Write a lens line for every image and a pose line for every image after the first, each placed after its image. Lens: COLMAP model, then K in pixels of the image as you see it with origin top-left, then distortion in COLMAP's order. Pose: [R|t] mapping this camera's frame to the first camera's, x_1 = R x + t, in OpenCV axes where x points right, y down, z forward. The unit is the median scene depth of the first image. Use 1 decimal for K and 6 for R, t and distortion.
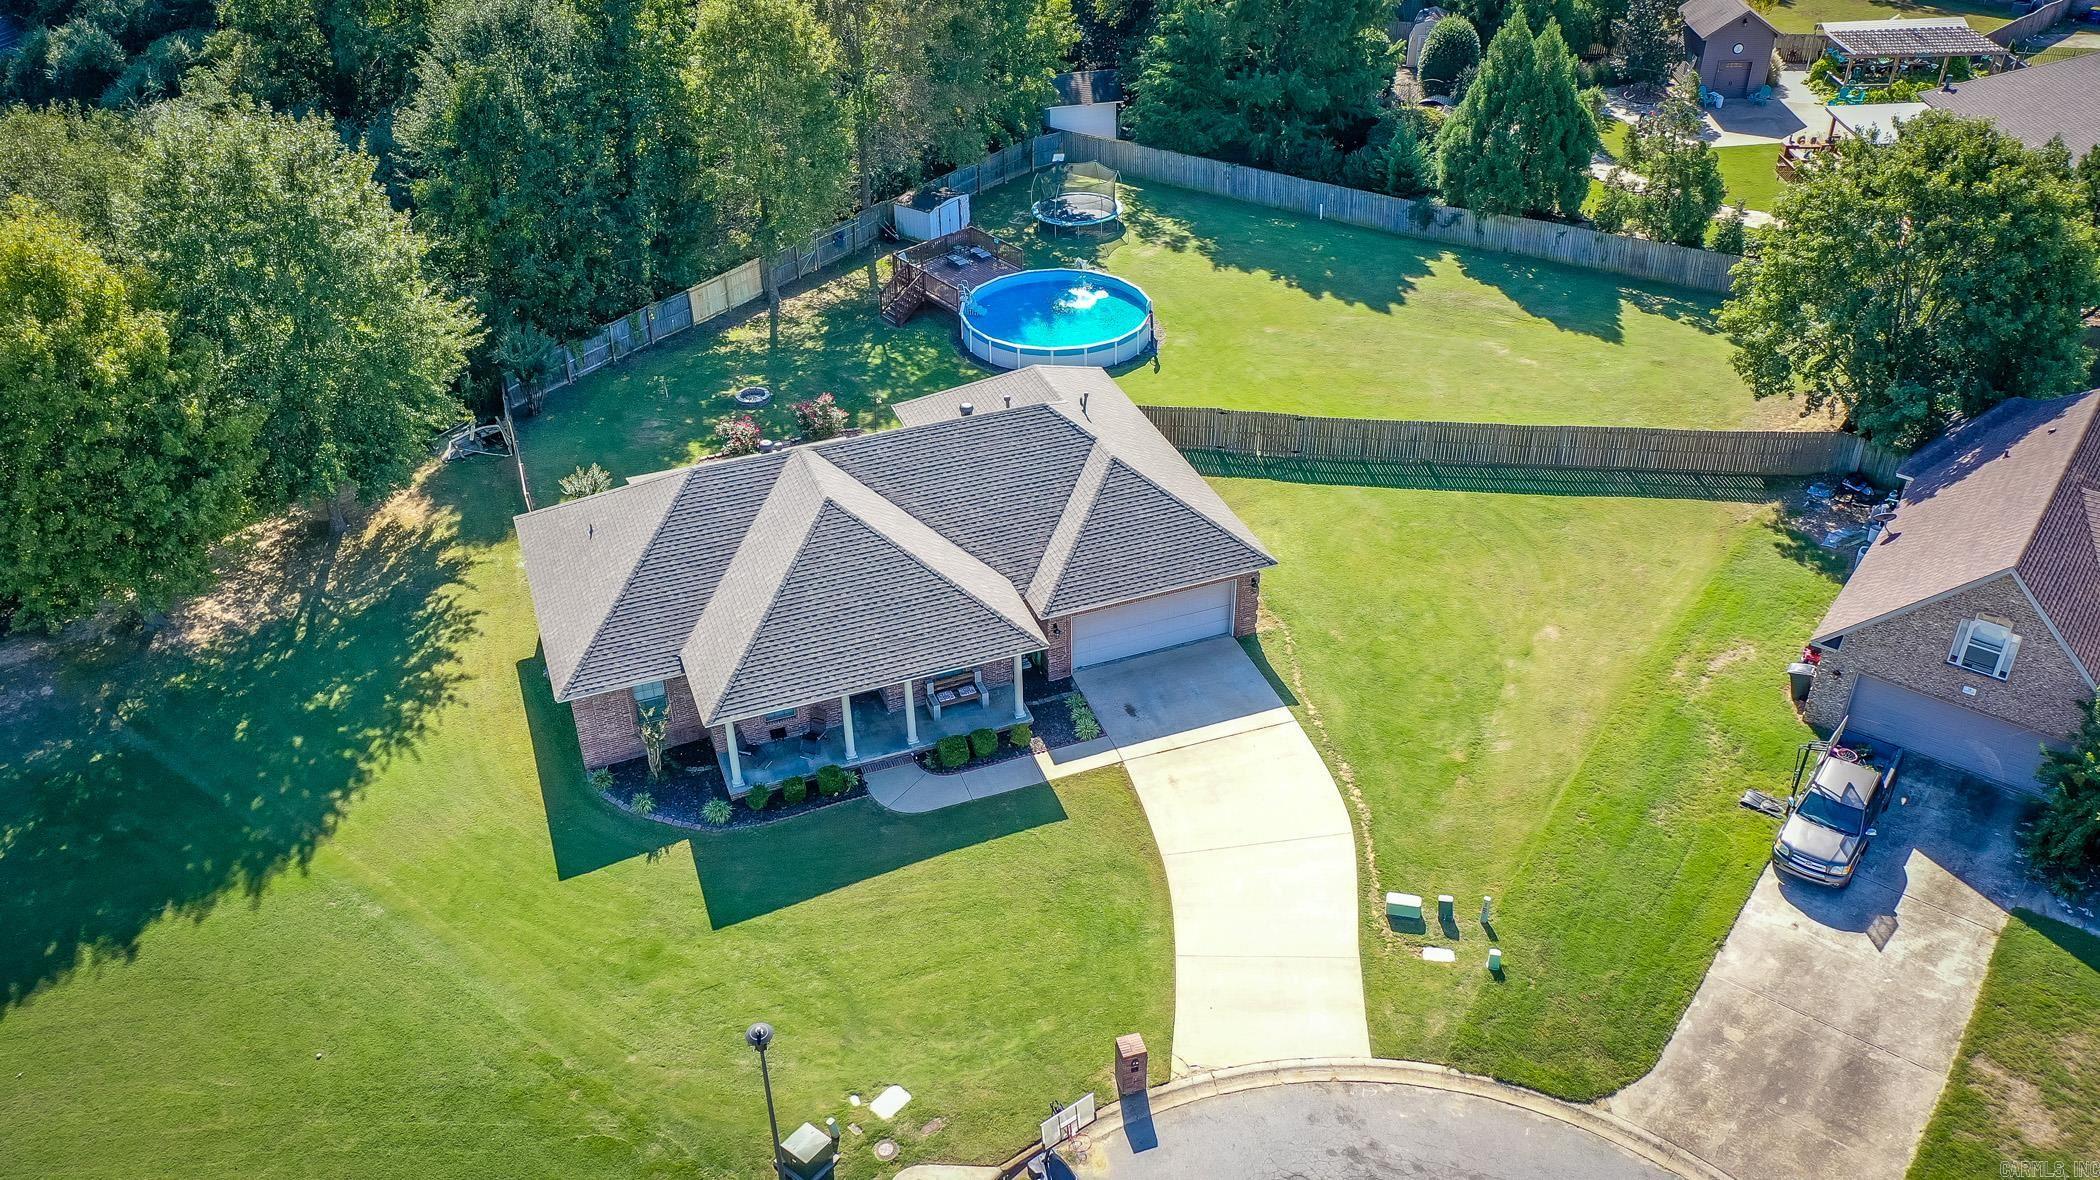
lens RADIAL K [[1663.4, 0, 1046.4], [0, 1663.4, 578.4], [0, 0, 1]] dist [0.036678, -0.003123]
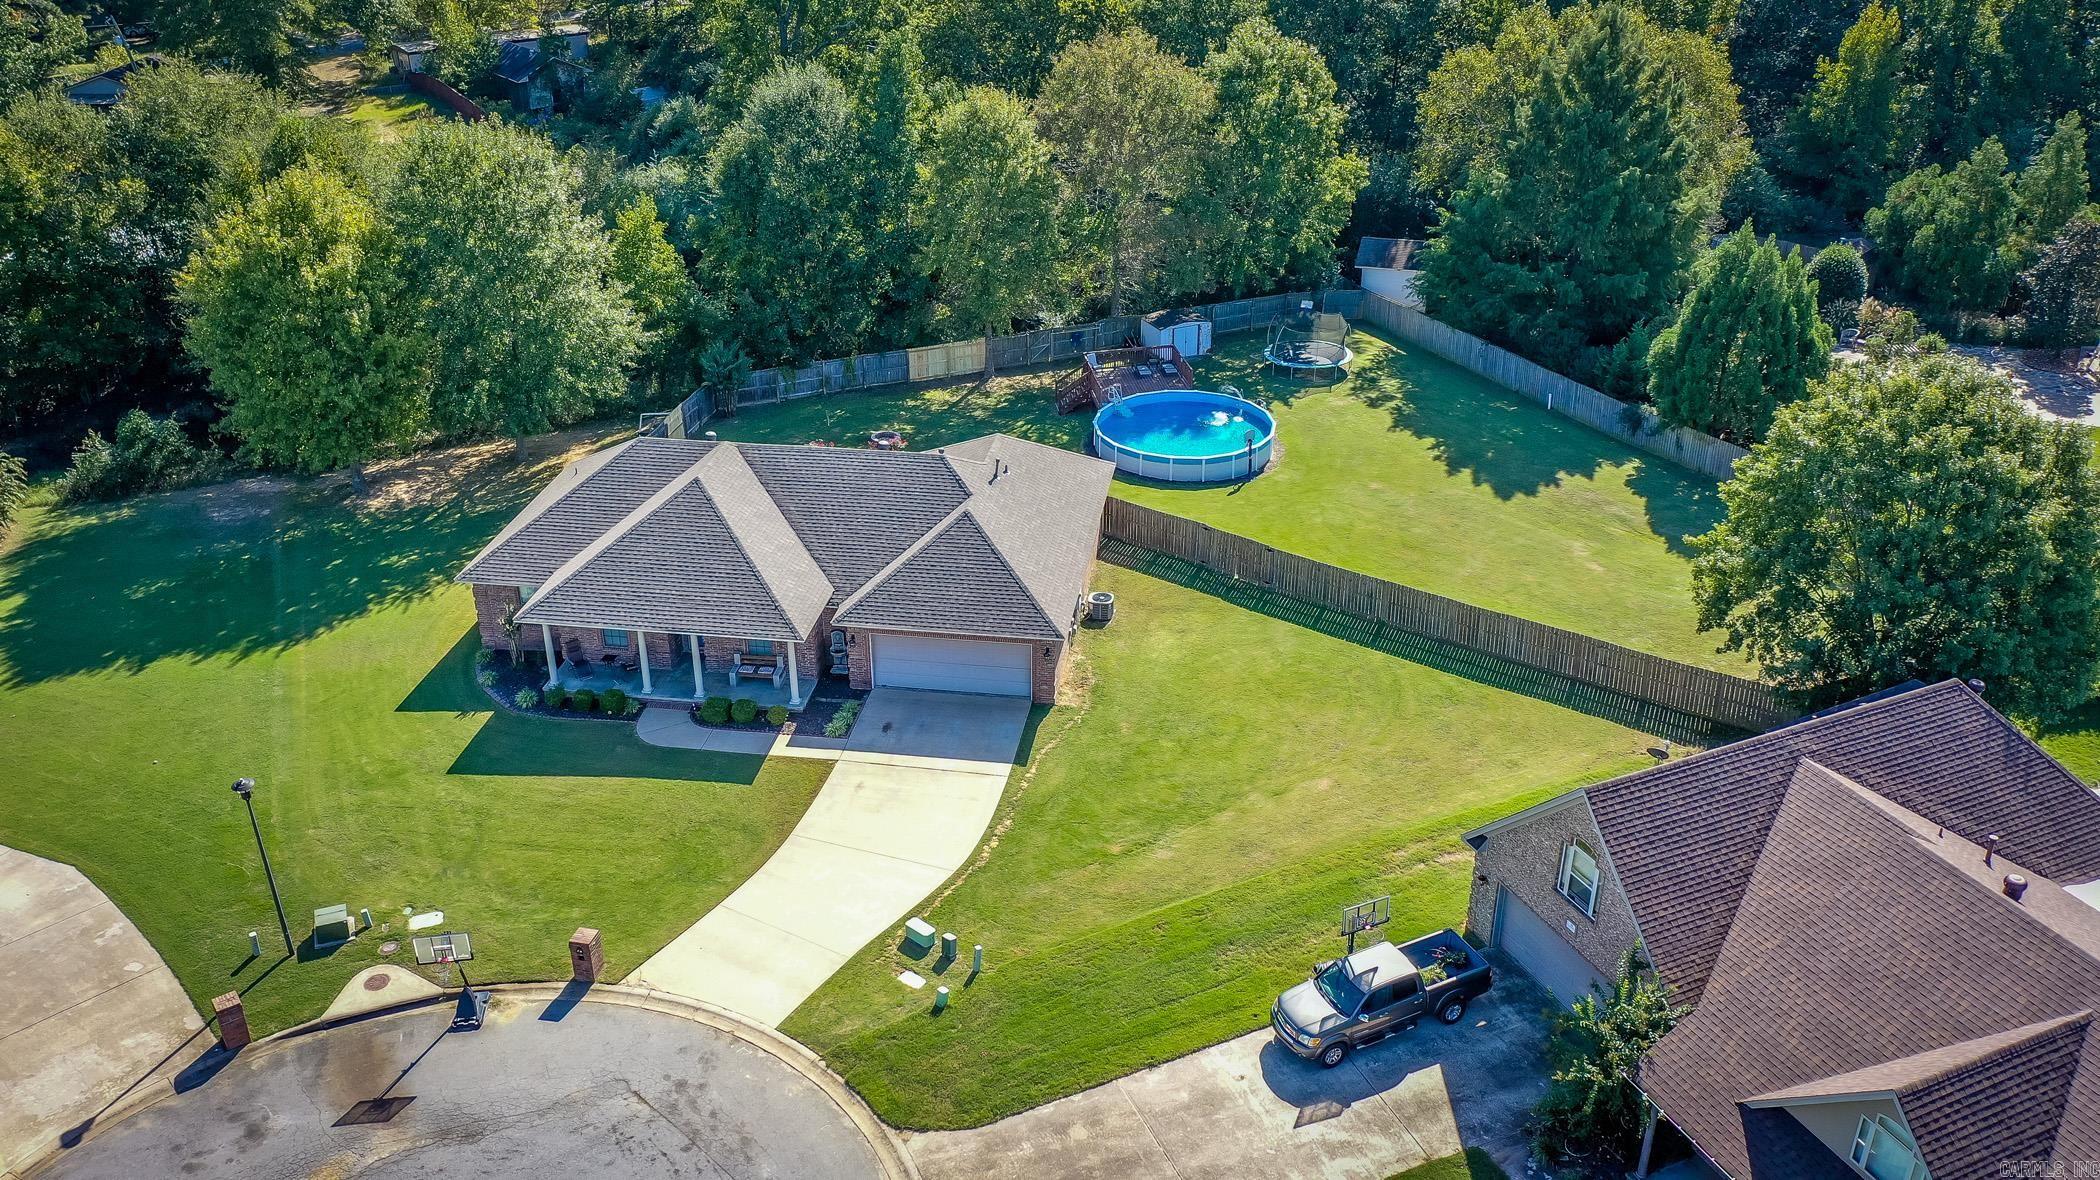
lens RADIAL K [[1663.4, 0, 1046.4], [0, 1663.4, 578.4], [0, 0, 1]] dist [0.036678, -0.003123]
pose [[0.872977, 0.232034, -0.429036, 0.576890], [-0.276852, 0.959896, -0.044186, 0.004360], [0.401577, 0.157352, 0.902206, 0.037908]]
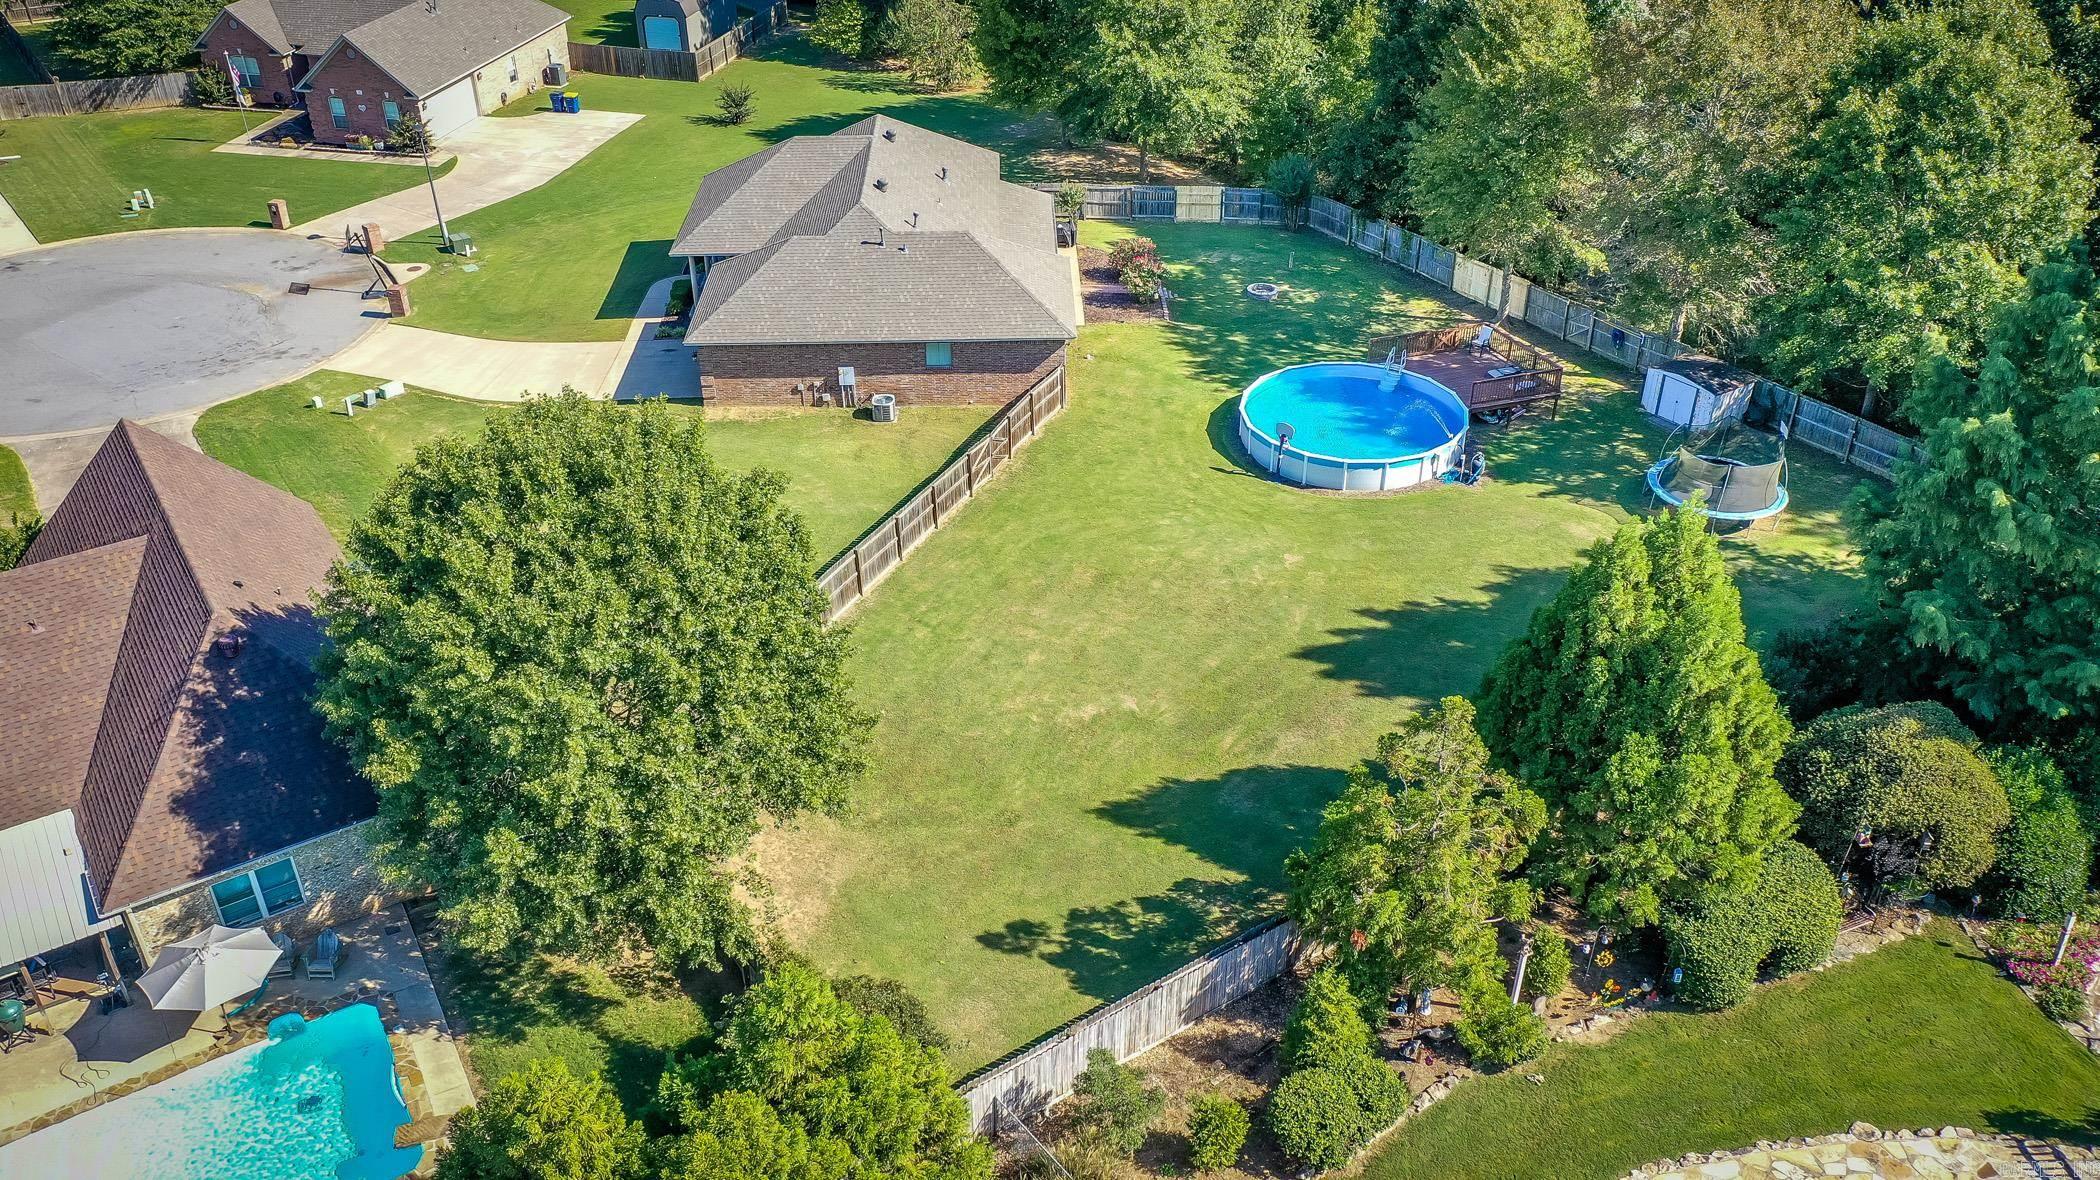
lens RADIAL K [[1663.4, 0, 1046.4], [0, 1663.4, 578.4], [0, 0, 1]] dist [0.036678, -0.003123]
pose [[-0.328195, 0.516893, -0.790638, 1.096163], [-0.513491, 0.604905, 0.608618, -0.777631], [0.792852, 0.605732, 0.066893, 1.240543]]
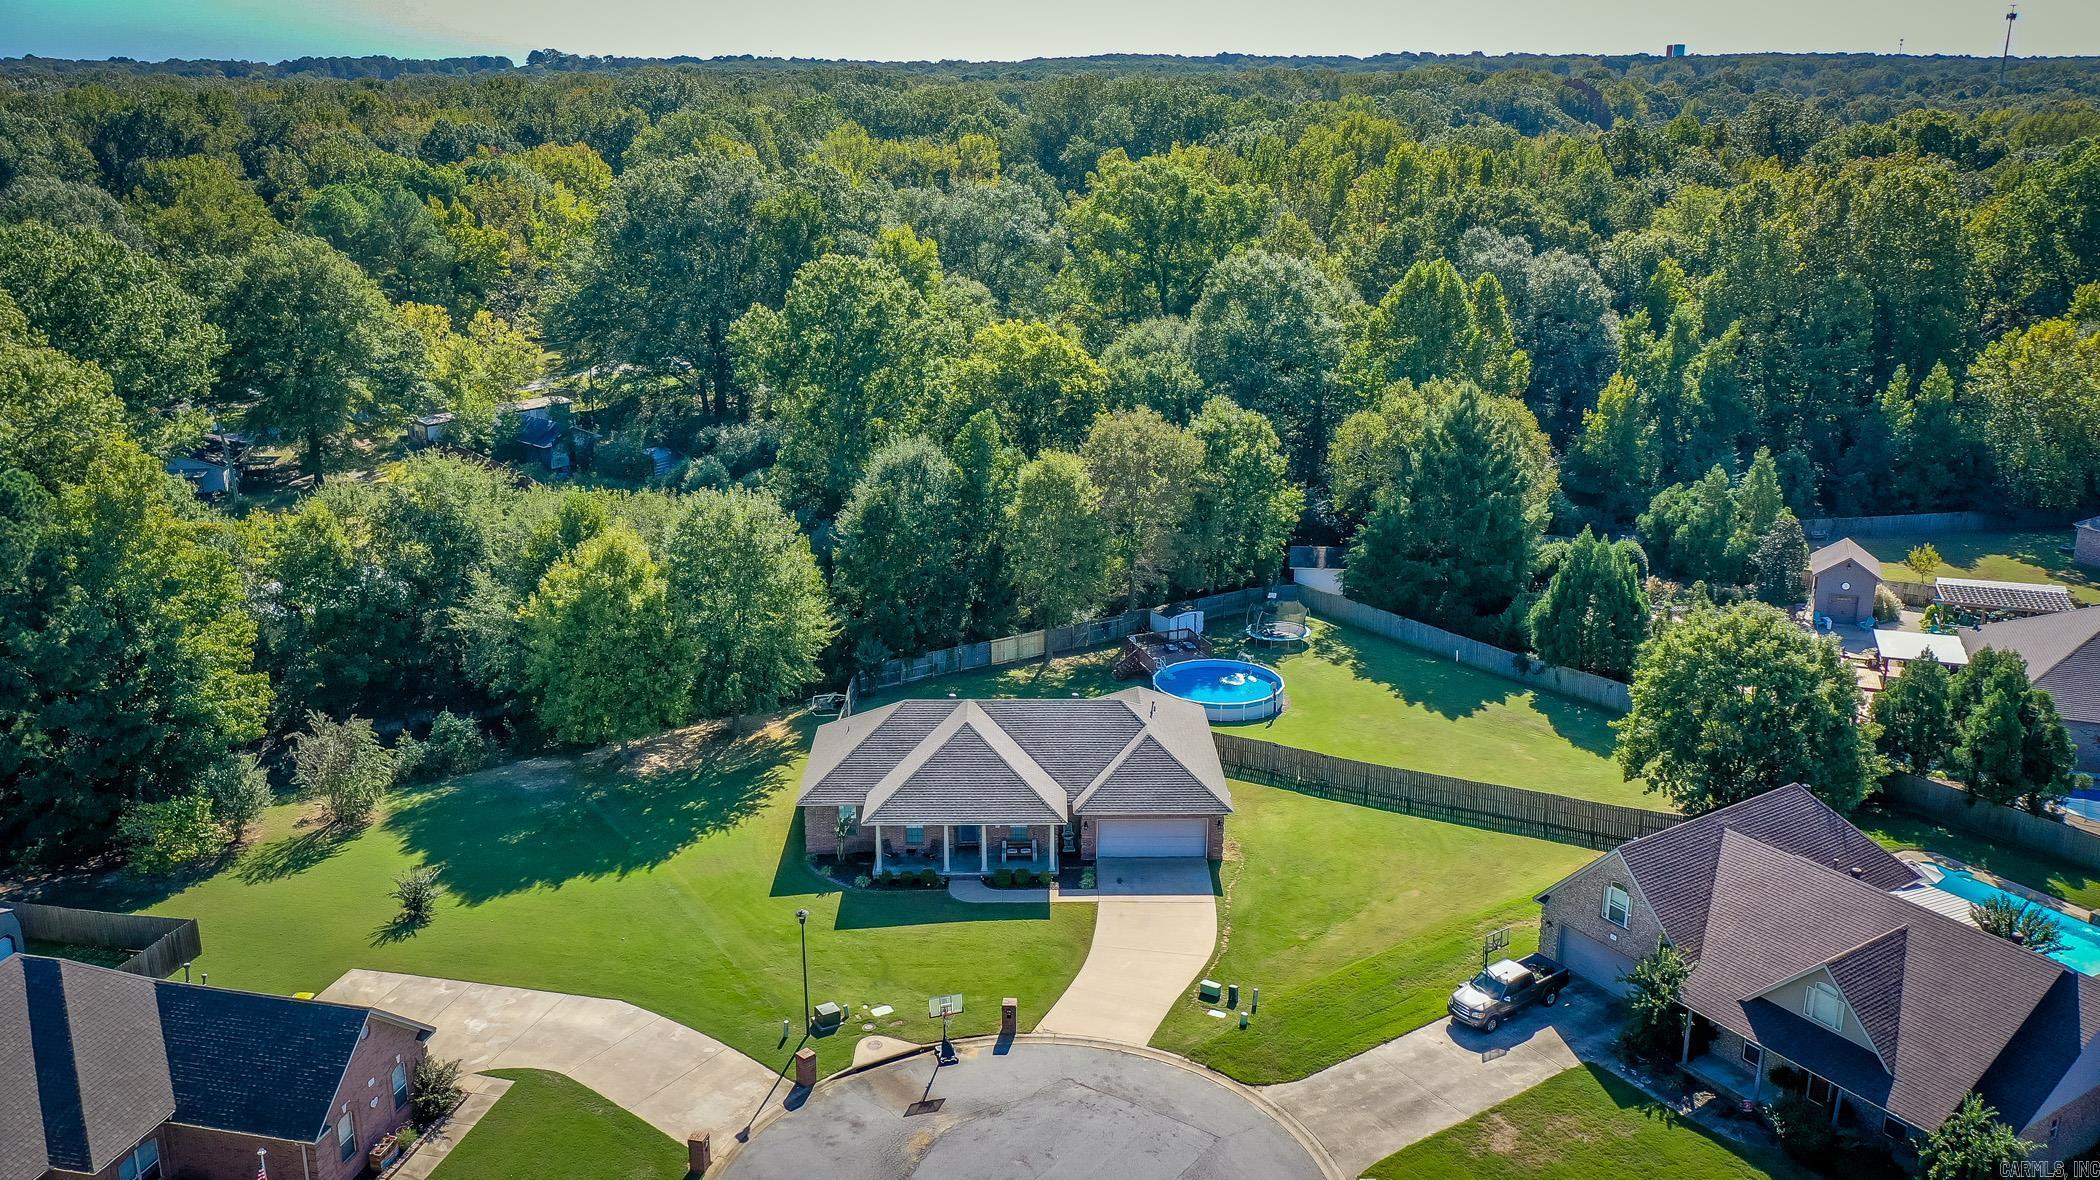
lens RADIAL K [[1661.7, 0, 1050.0], [0, 1661.7, 590.0], [0, 0, 1]] dist [0.046537, 0.001434]
pose [[0.940790, 0.113246, -0.319514, 0.462318], [-0.200063, 0.946381, -0.253647, 0.230831], [0.273657, 0.302551, 0.913003, -0.570478]]
